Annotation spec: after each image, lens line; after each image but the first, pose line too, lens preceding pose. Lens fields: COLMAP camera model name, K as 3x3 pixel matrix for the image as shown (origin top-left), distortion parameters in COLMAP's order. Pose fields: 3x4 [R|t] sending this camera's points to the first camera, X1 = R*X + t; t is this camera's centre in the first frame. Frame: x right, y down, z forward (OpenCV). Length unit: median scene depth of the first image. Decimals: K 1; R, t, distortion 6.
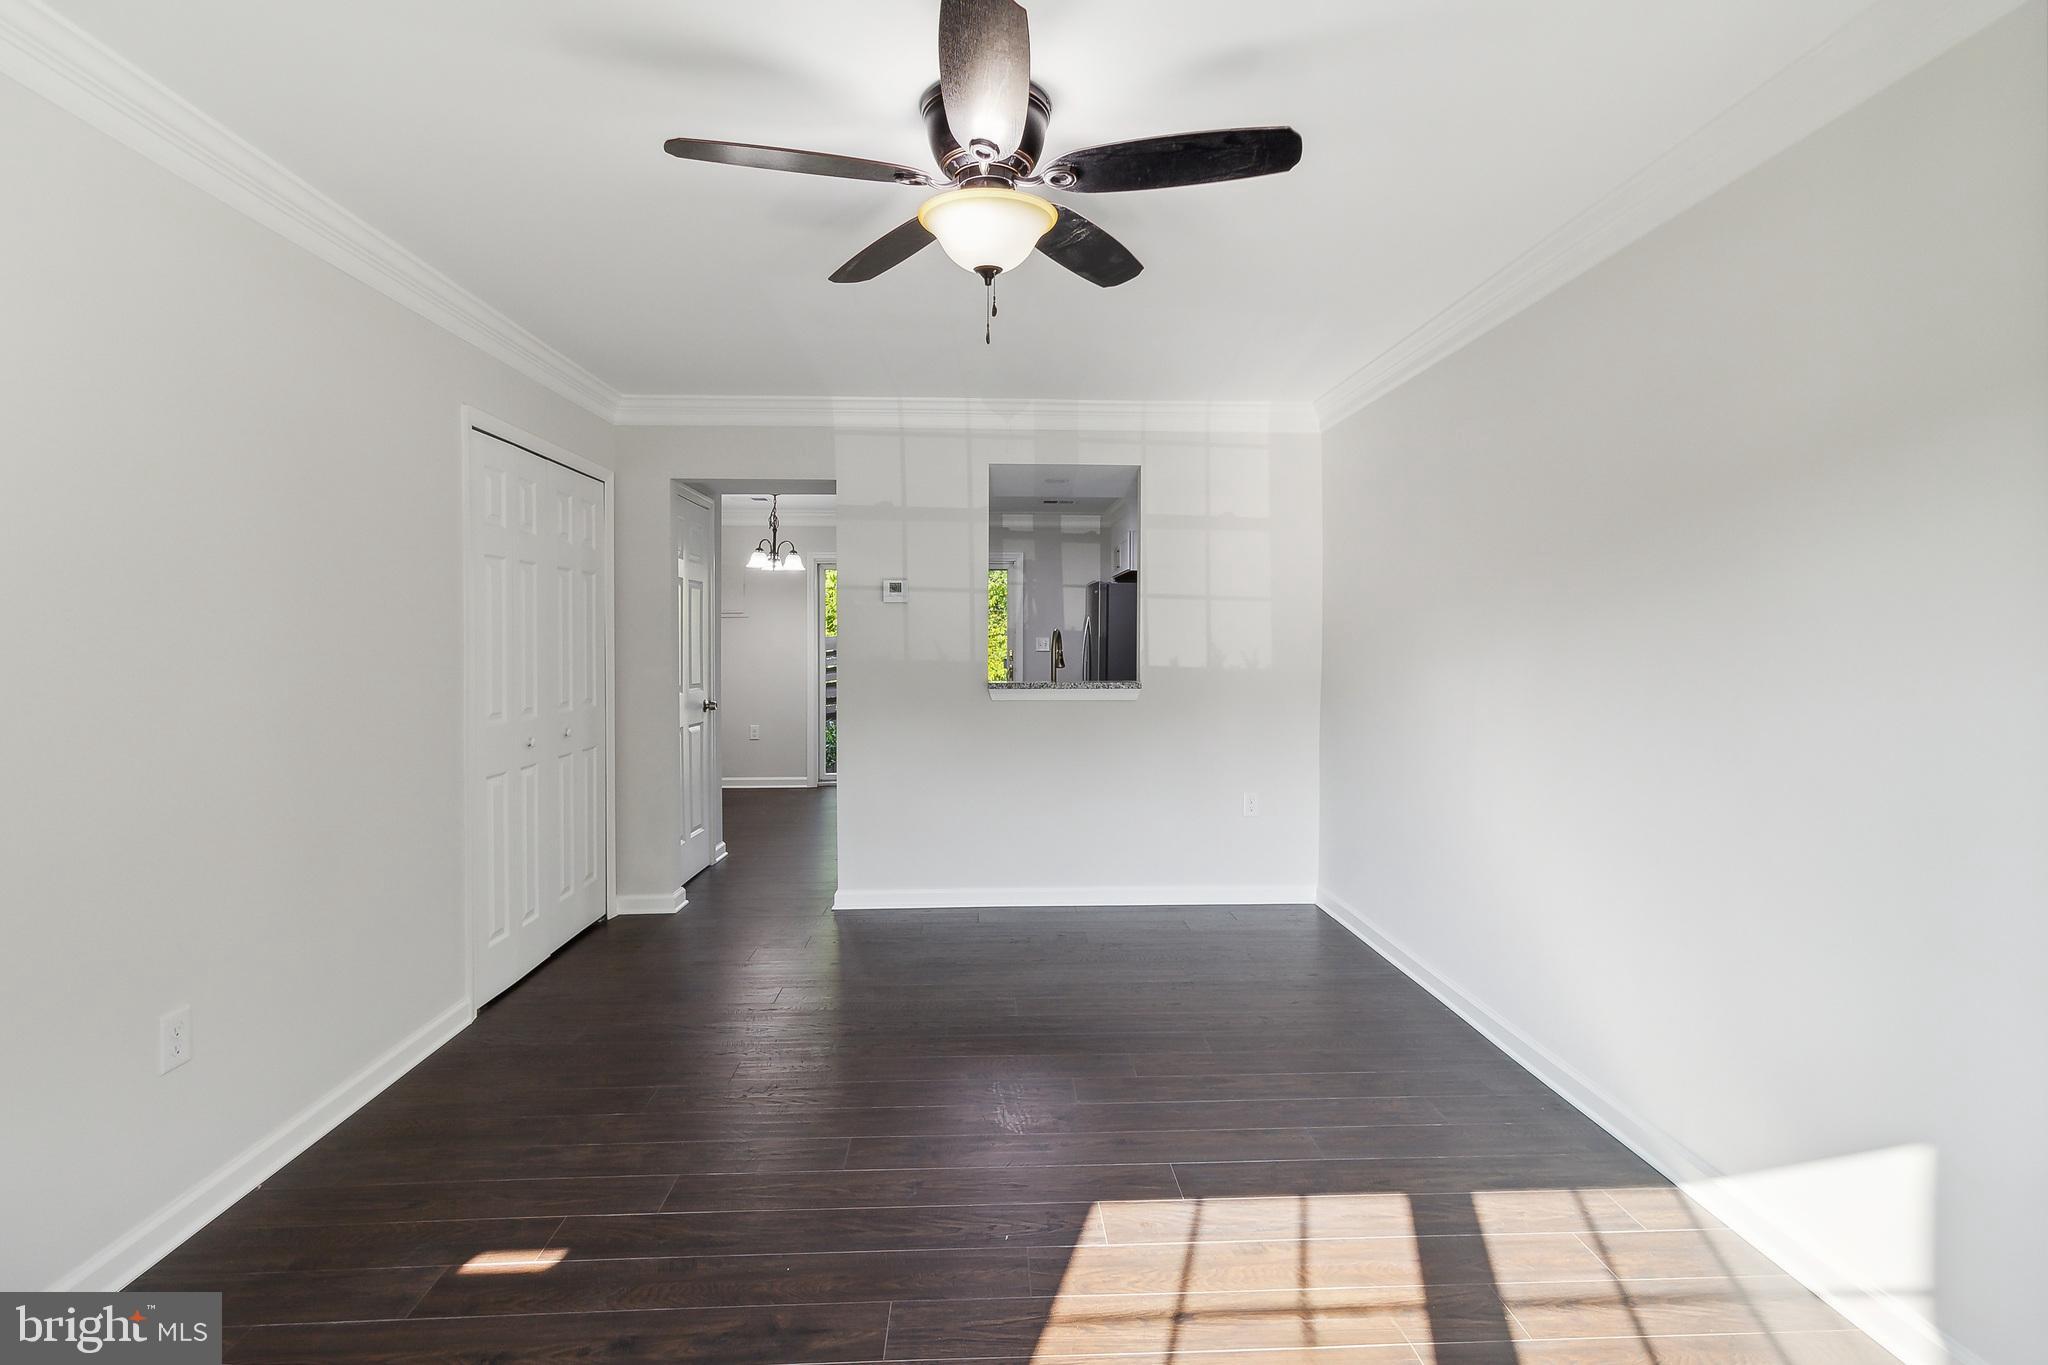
lens RADIAL K [[958.8, 0, 1024.8], [0, 958.8, 653.6], [0, 0, 1]] dist [0.001259, 0.000568]
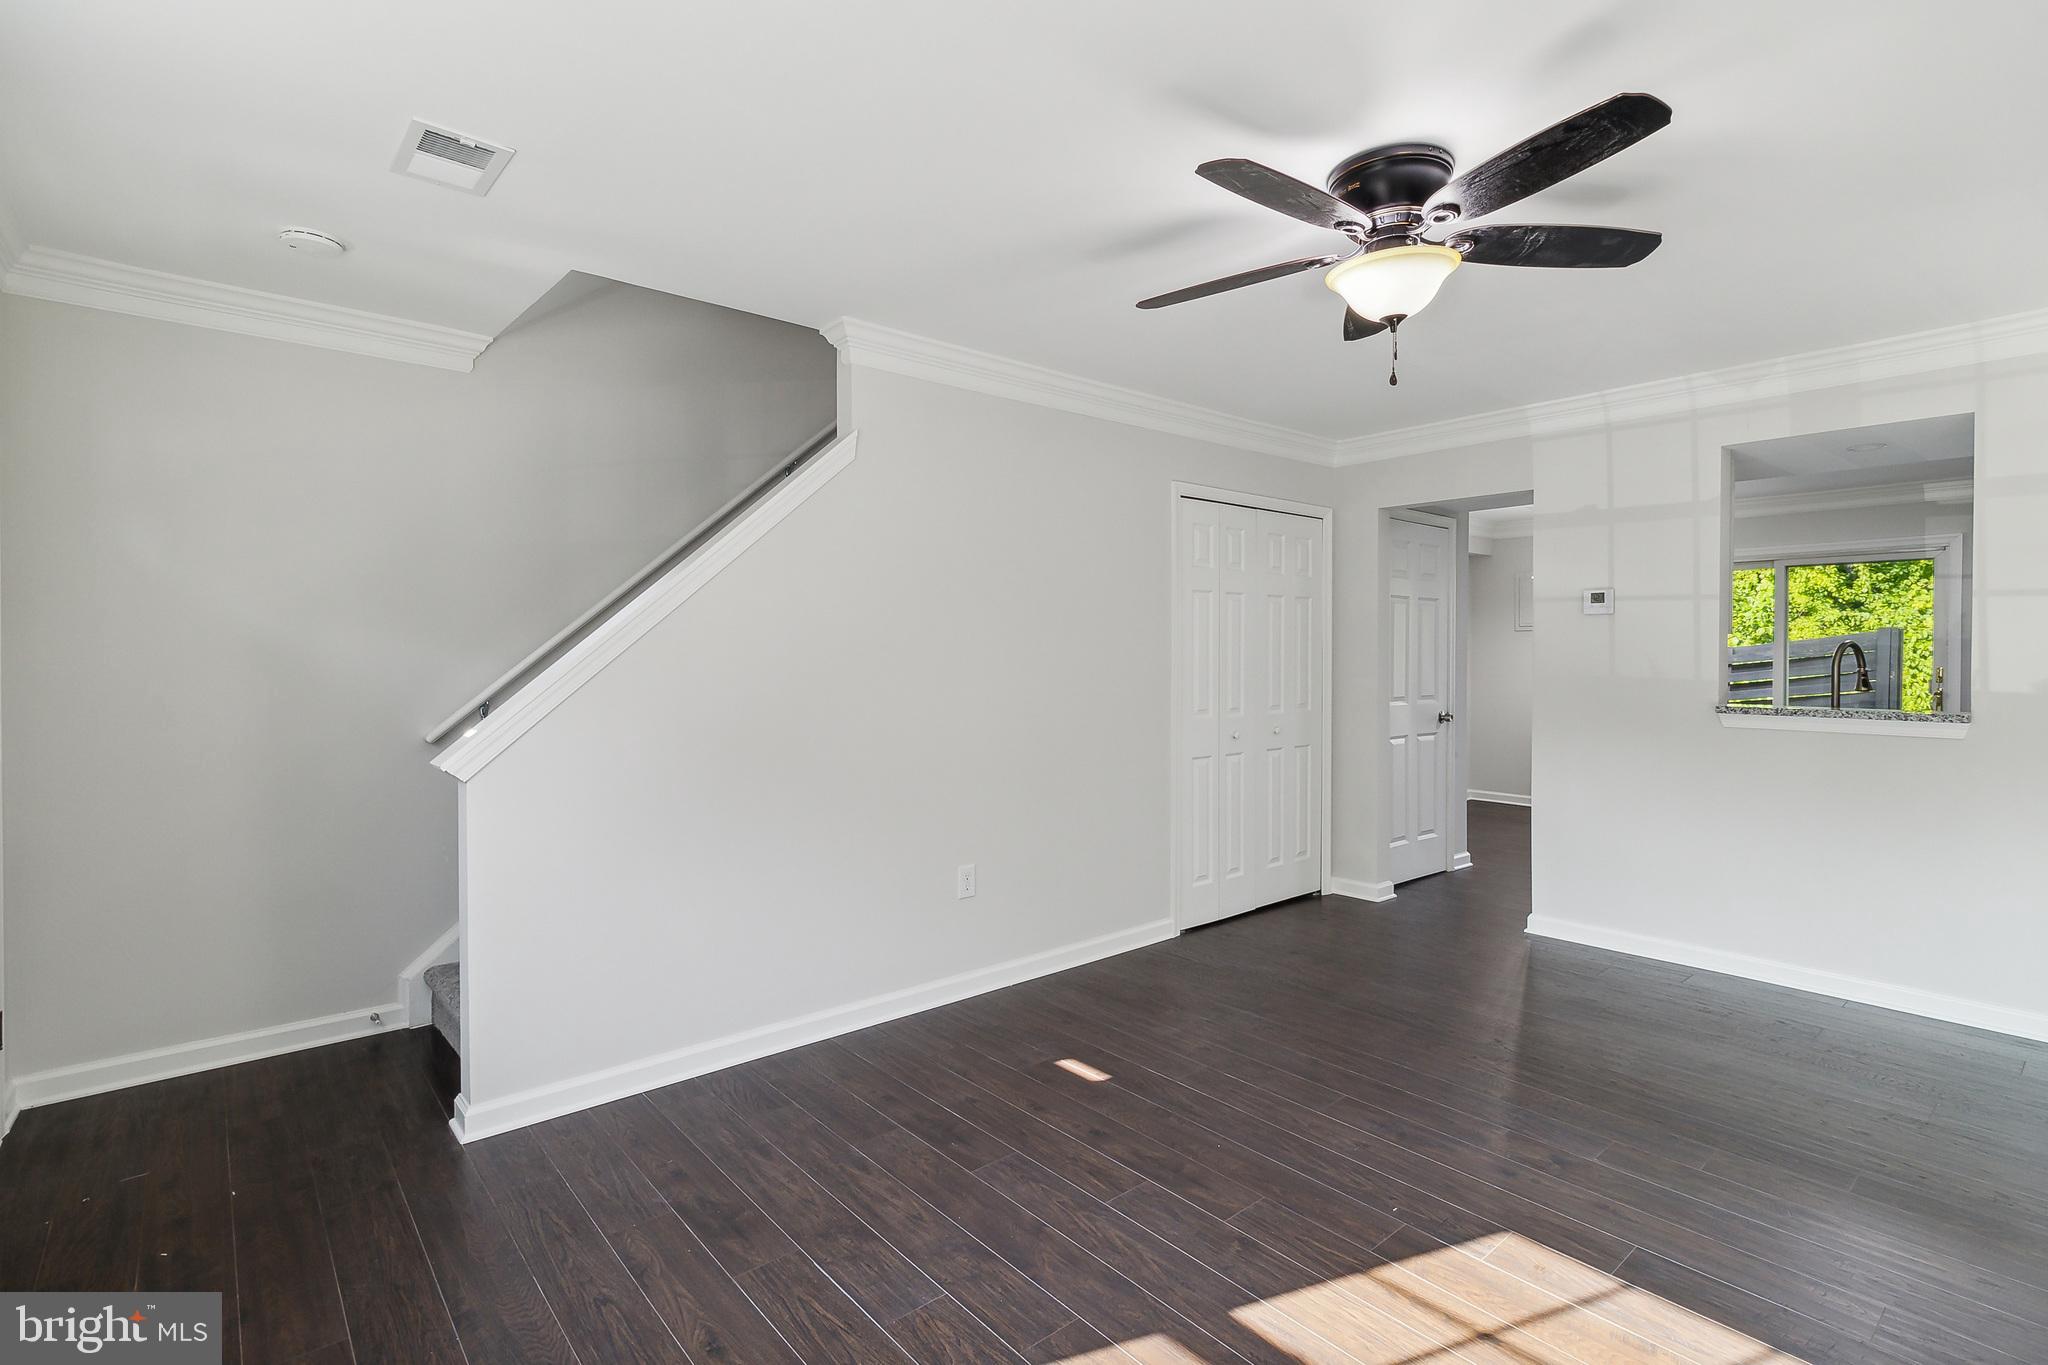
lens RADIAL K [[958.8, 0, 1024.8], [0, 958.8, 653.6], [0, 0, 1]] dist [0.001259, 0.000568]
pose [[0.613206, 0.001219, -0.789922, 0.263465], [-0.012003, 0.999898, -0.007775, -0.001380], [0.789832, 0.014249, 0.613158, 0.000167]]
